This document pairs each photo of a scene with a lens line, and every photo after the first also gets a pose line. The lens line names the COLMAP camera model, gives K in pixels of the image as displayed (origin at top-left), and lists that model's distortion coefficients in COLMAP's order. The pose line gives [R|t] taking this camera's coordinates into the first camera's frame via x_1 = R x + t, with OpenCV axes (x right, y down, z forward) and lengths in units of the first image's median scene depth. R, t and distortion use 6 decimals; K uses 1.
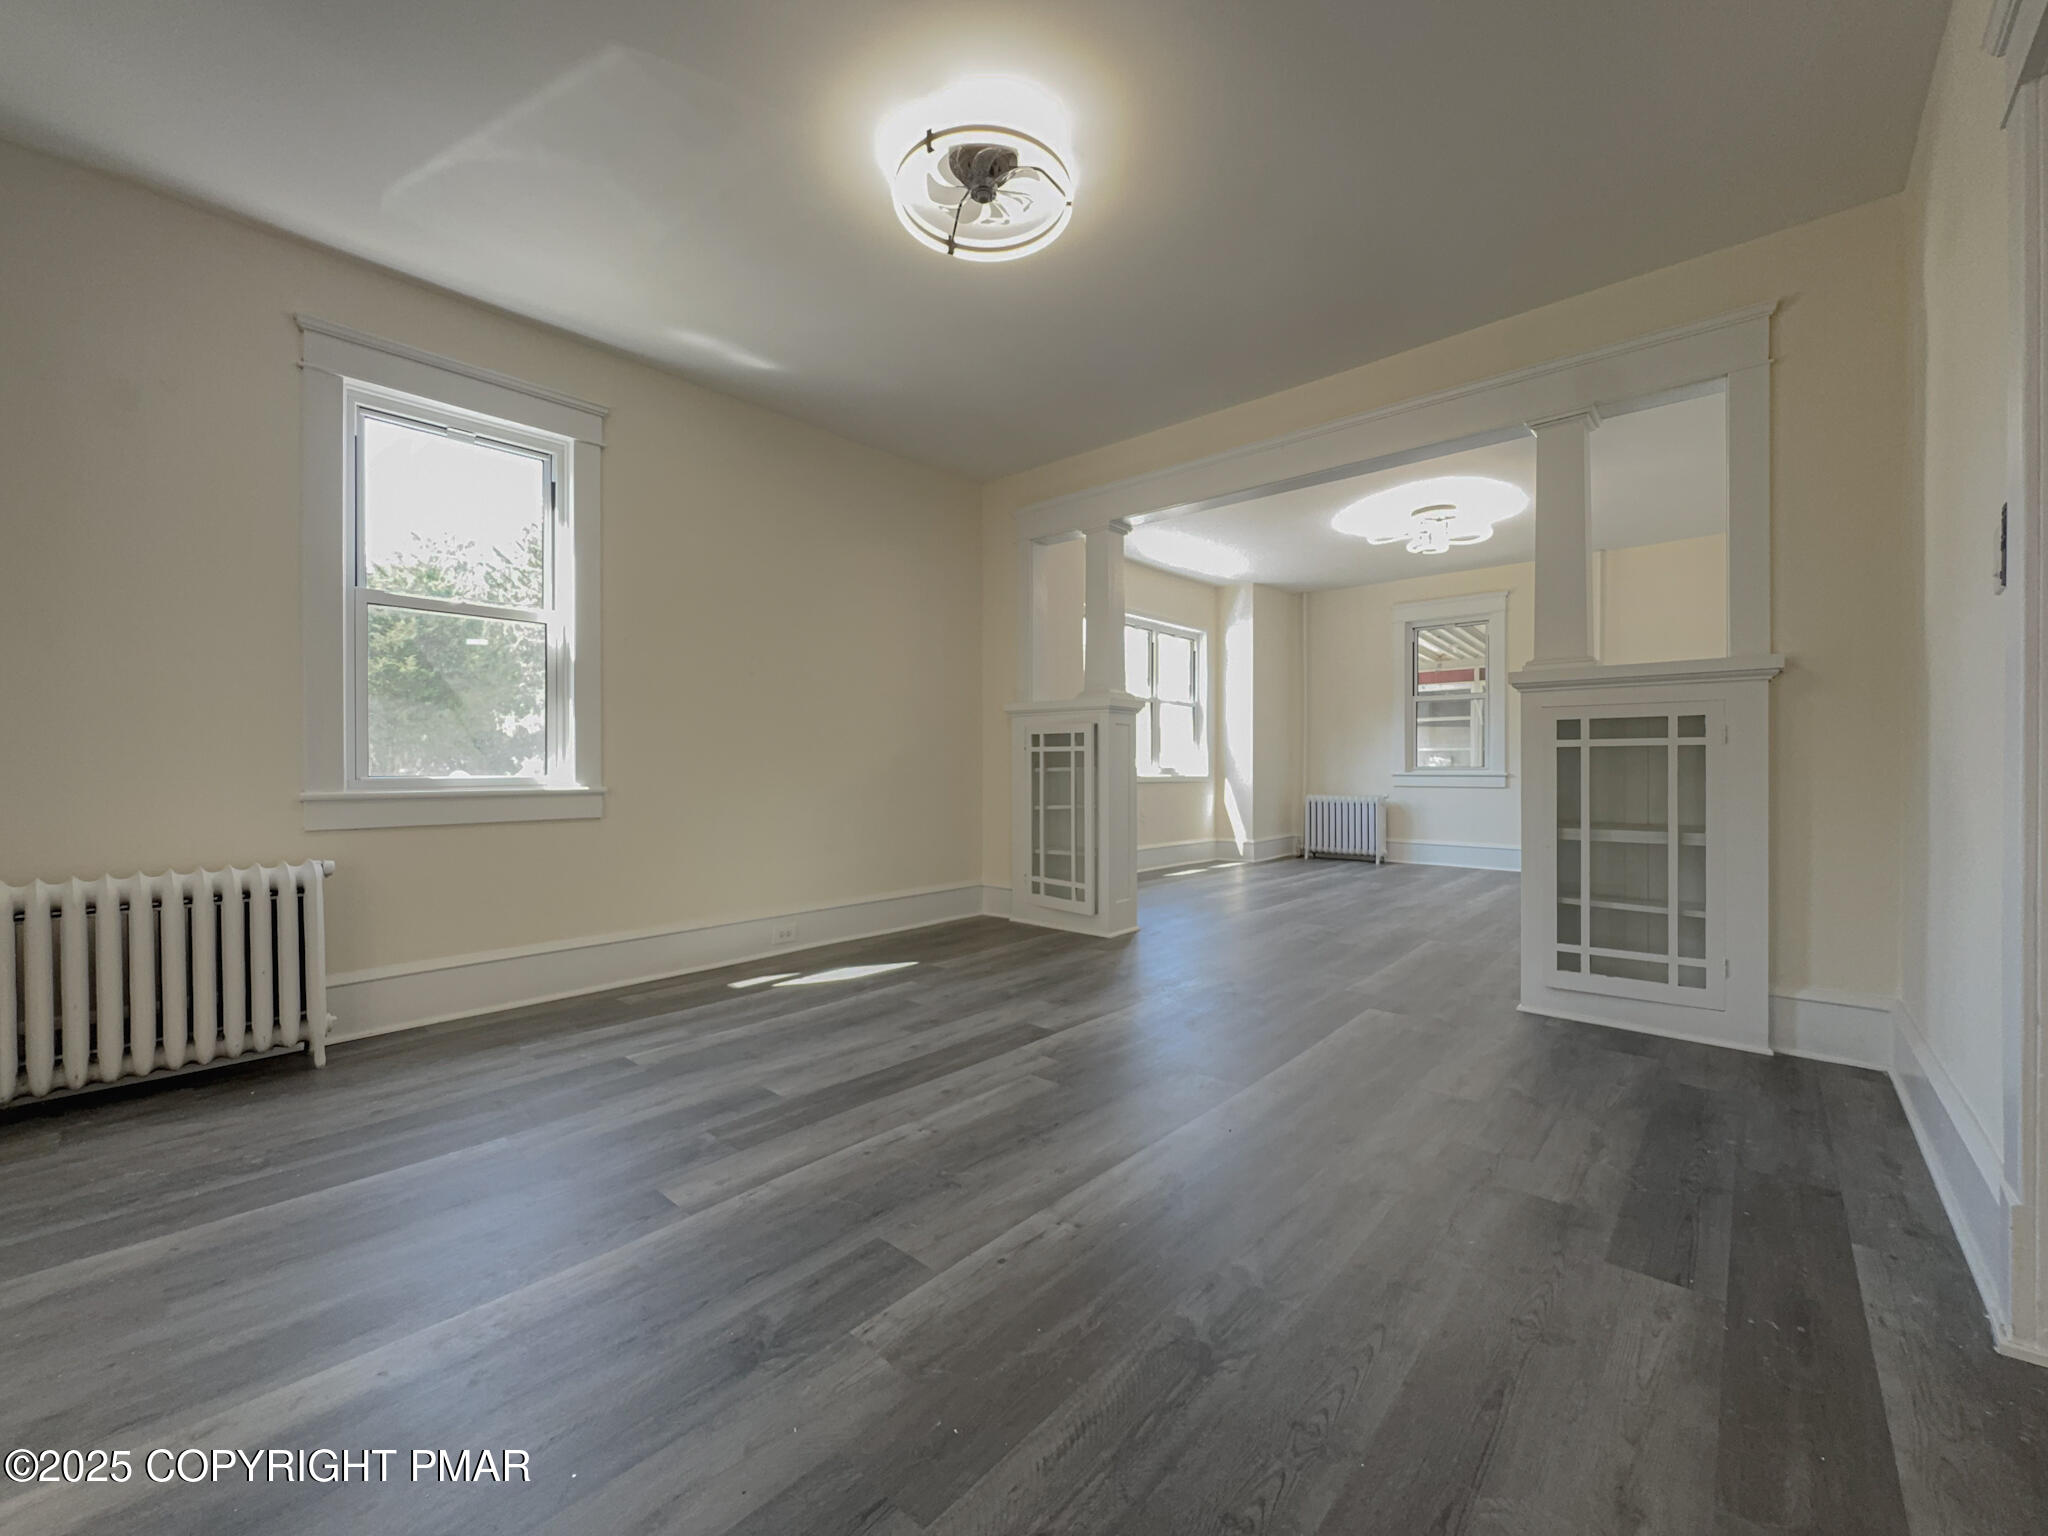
lens RADIAL K [[817.9, 0, 1024.0], [0, 817.9, 768.0], [0, 0, 1]] dist [0.014737, -0.000076]
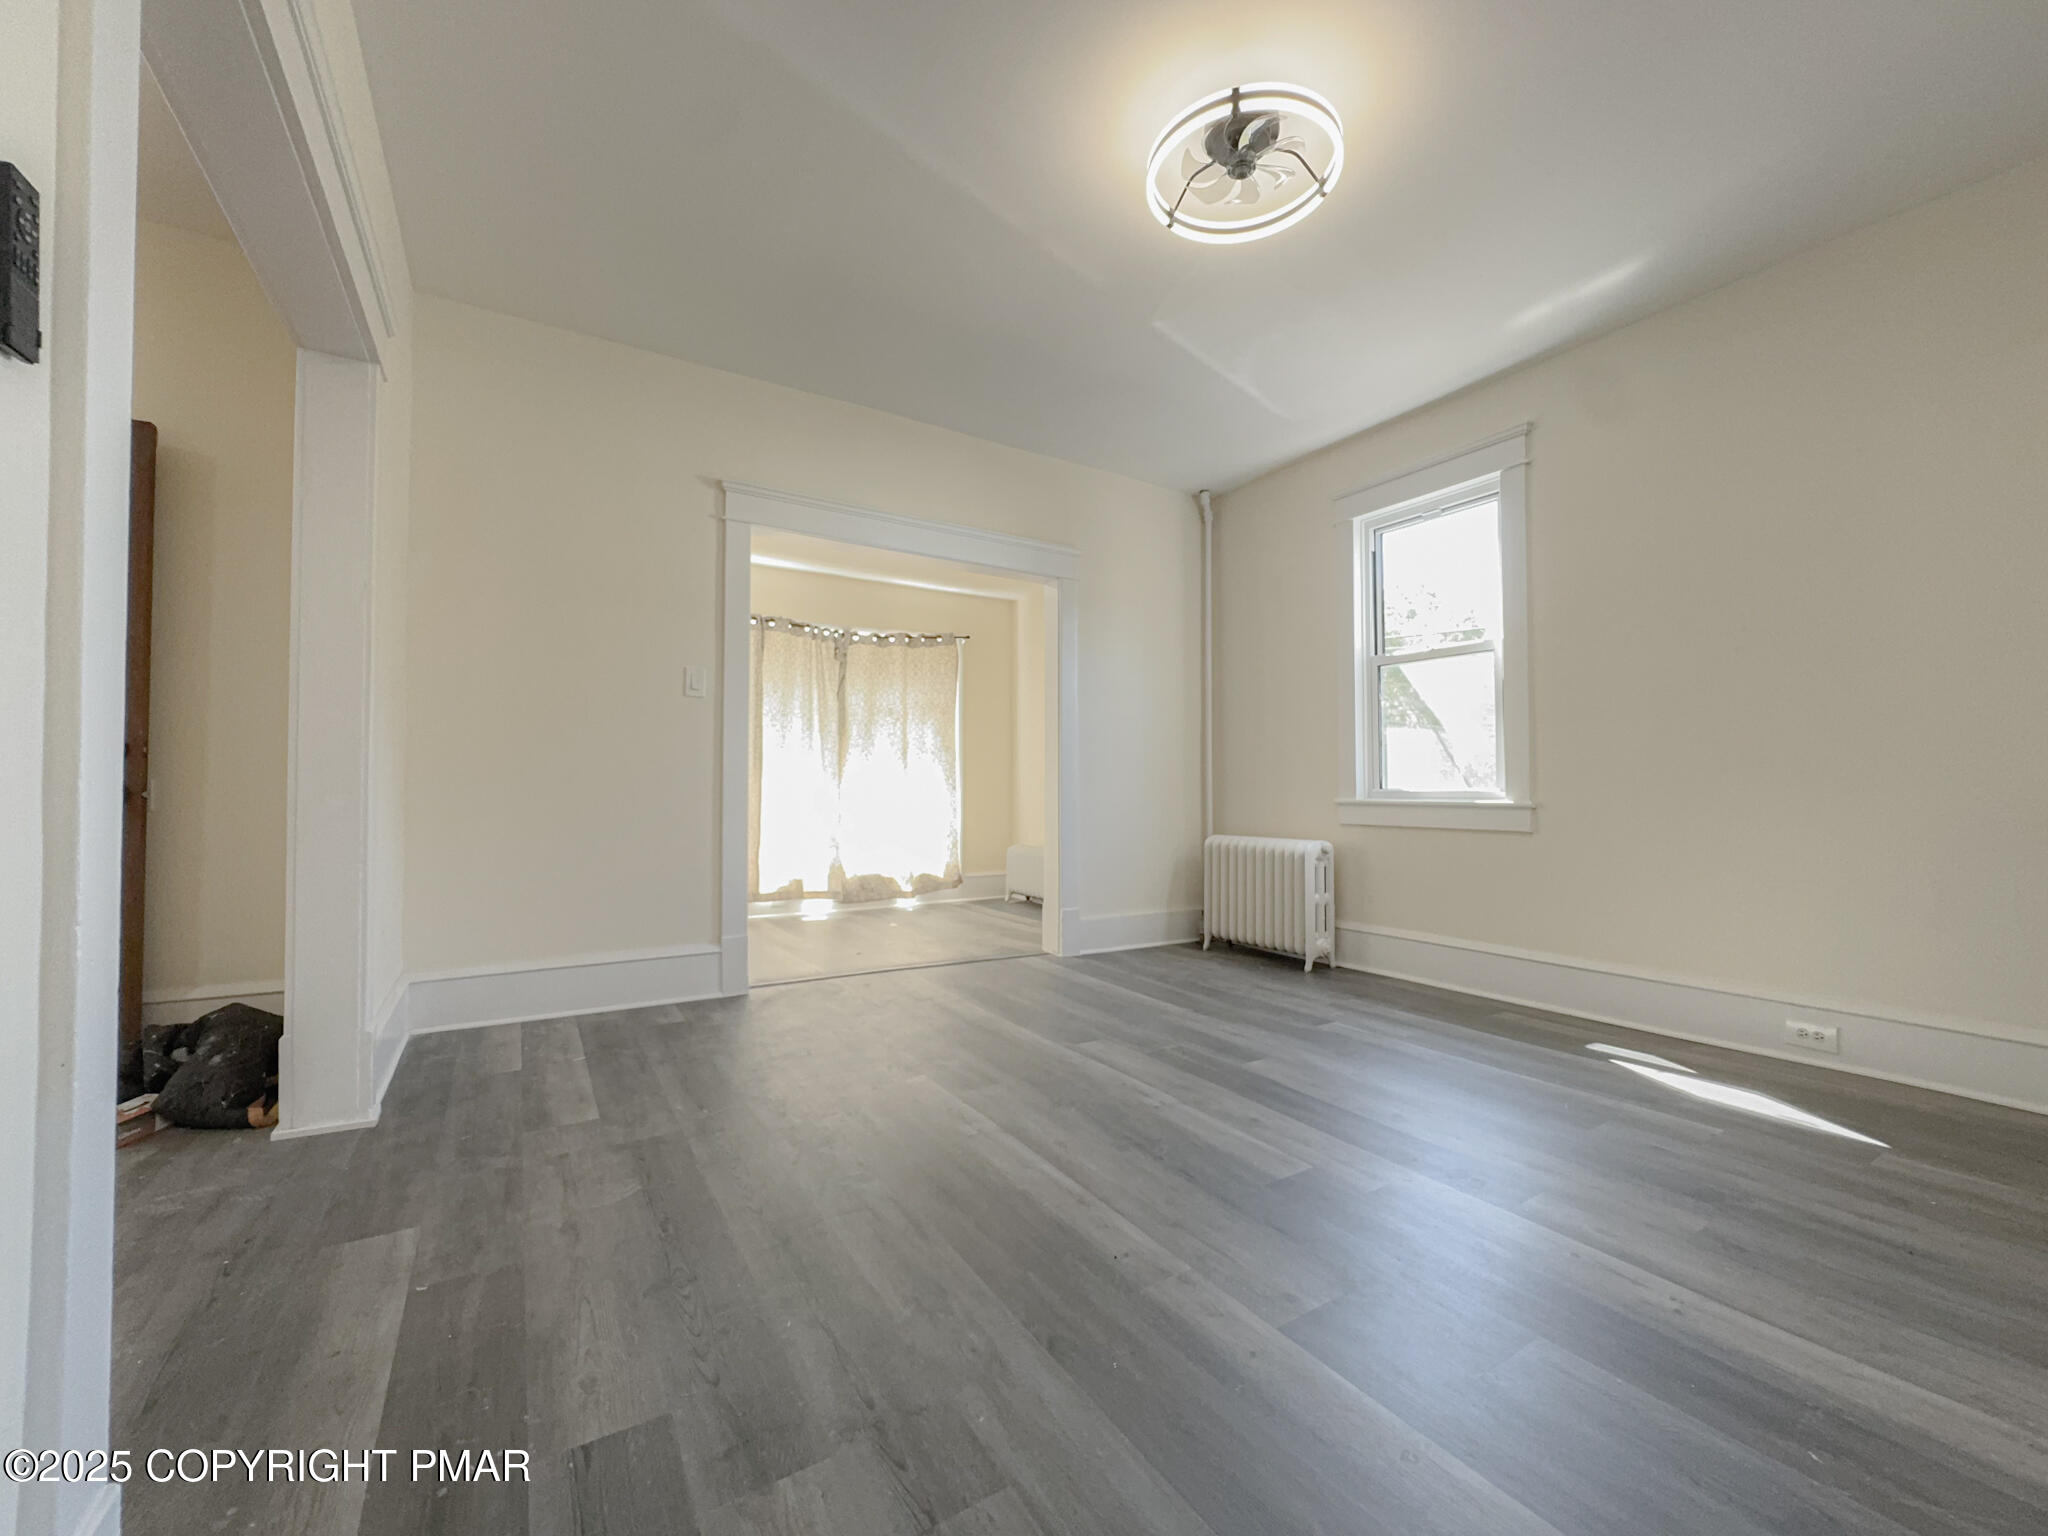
lens RADIAL K [[823.7, 0, 1013.5], [0, 823.7, 752.7], [0, 0, 1]] dist [-0.000829, 0.000188]
pose [[-0.292765, -0.045615, -0.955096, 0.793762], [-0.005989, 0.998929, -0.045873, 0.019065], [0.956166, -0.007710, -0.292725, 0.894978]]
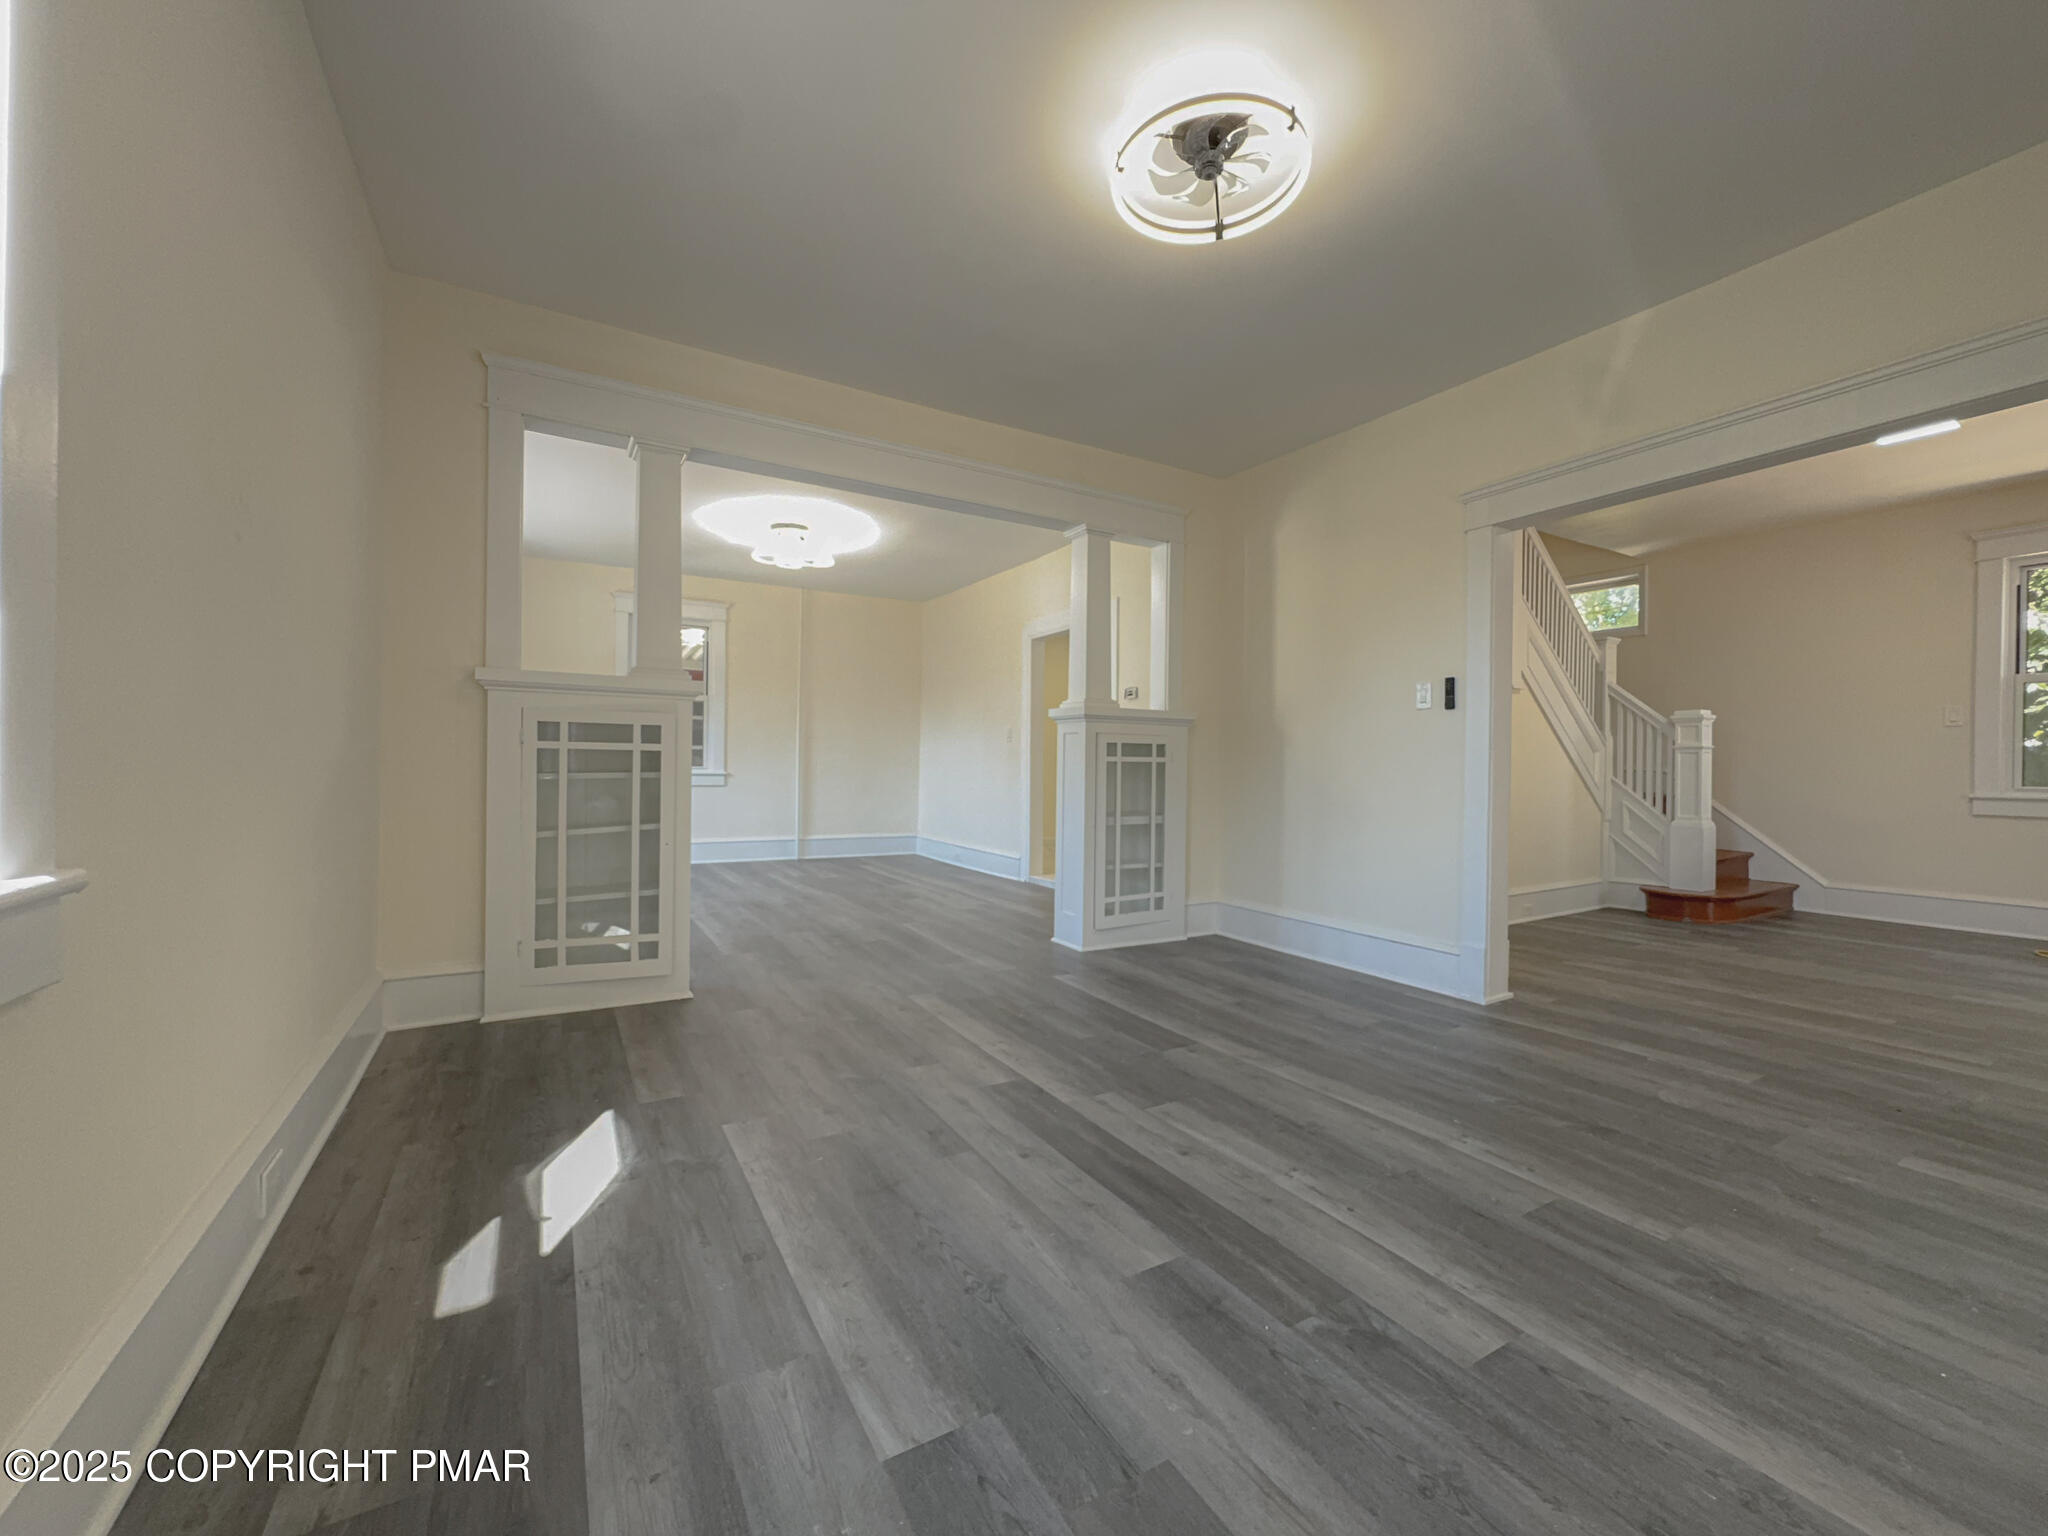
lens RADIAL K [[821.1, 0, 1024.7], [0, 821.1, 770.6], [0, 0, 1]] dist [-0.003237, -0.000131]
pose [[0.308918, 0.002704, 0.951085, -0.861080], [-0.006705, 0.999977, -0.000665, -0.008547], [-0.951065, -0.006172, 0.308929, 0.788895]]
